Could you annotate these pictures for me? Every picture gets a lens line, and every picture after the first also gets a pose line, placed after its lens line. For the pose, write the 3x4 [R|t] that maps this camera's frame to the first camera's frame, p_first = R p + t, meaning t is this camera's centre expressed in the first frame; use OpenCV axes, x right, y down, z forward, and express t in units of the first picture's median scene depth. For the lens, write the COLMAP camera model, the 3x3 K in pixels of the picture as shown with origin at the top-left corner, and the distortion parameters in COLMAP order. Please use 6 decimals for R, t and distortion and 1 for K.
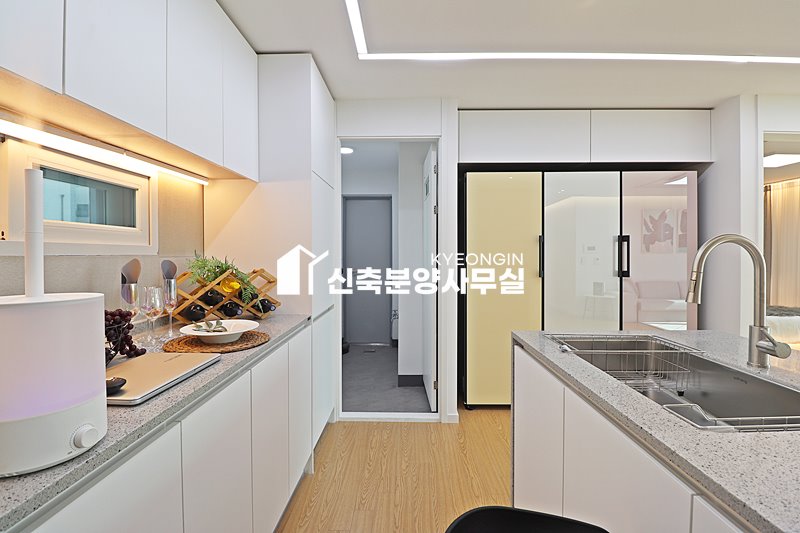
lens RADIAL K [[372.5, 0, 400.1], [0, 372.5, 265.6], [0, 0, 1]] dist [-0.003607, -0.011515]
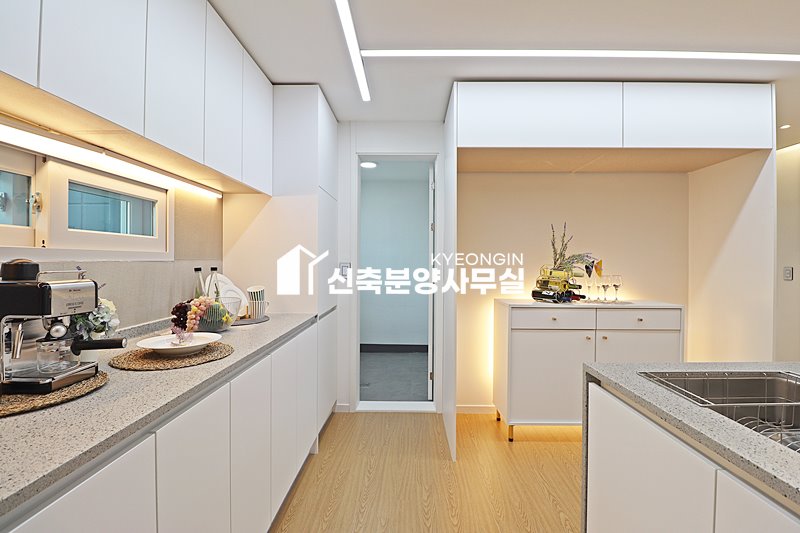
lens RADIAL K [[372.5, 0, 396.1], [0, 372.5, 264.9], [0, 0, 1]] dist [-0.003607, -0.011515]
pose [[0.999918, 0.000950, -0.012772, 0.013160], [-0.001303, 0.999617, -0.027654, 0.015547], [0.012741, 0.027668, 0.999536, -0.114949]]
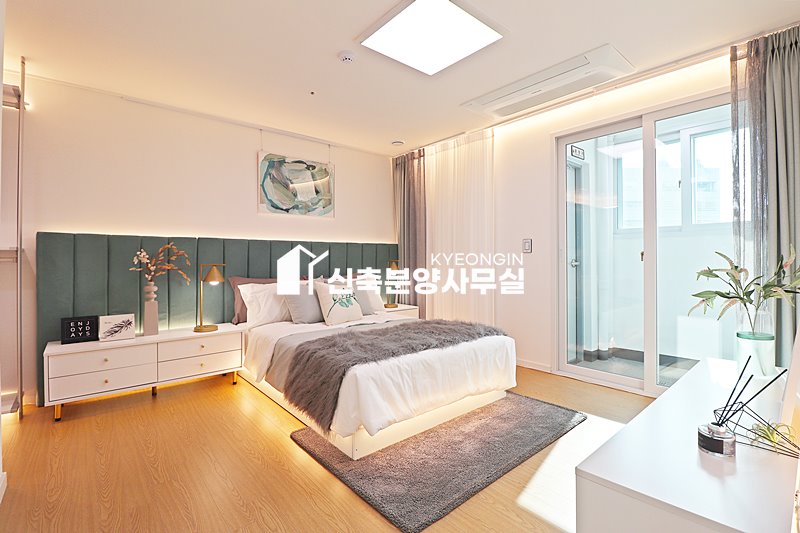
lens RADIAL K [[372.5, 0, 393.1], [0, 372.5, 257.5], [0, 0, 1]] dist [-0.003607, -0.011515]
pose [[0.767852, 0.001158, 0.640627, 1.868483], [0.020366, 0.999449, -0.026217, 0.073712], [-0.640304, 0.033178, 0.767405, 1.823665]]
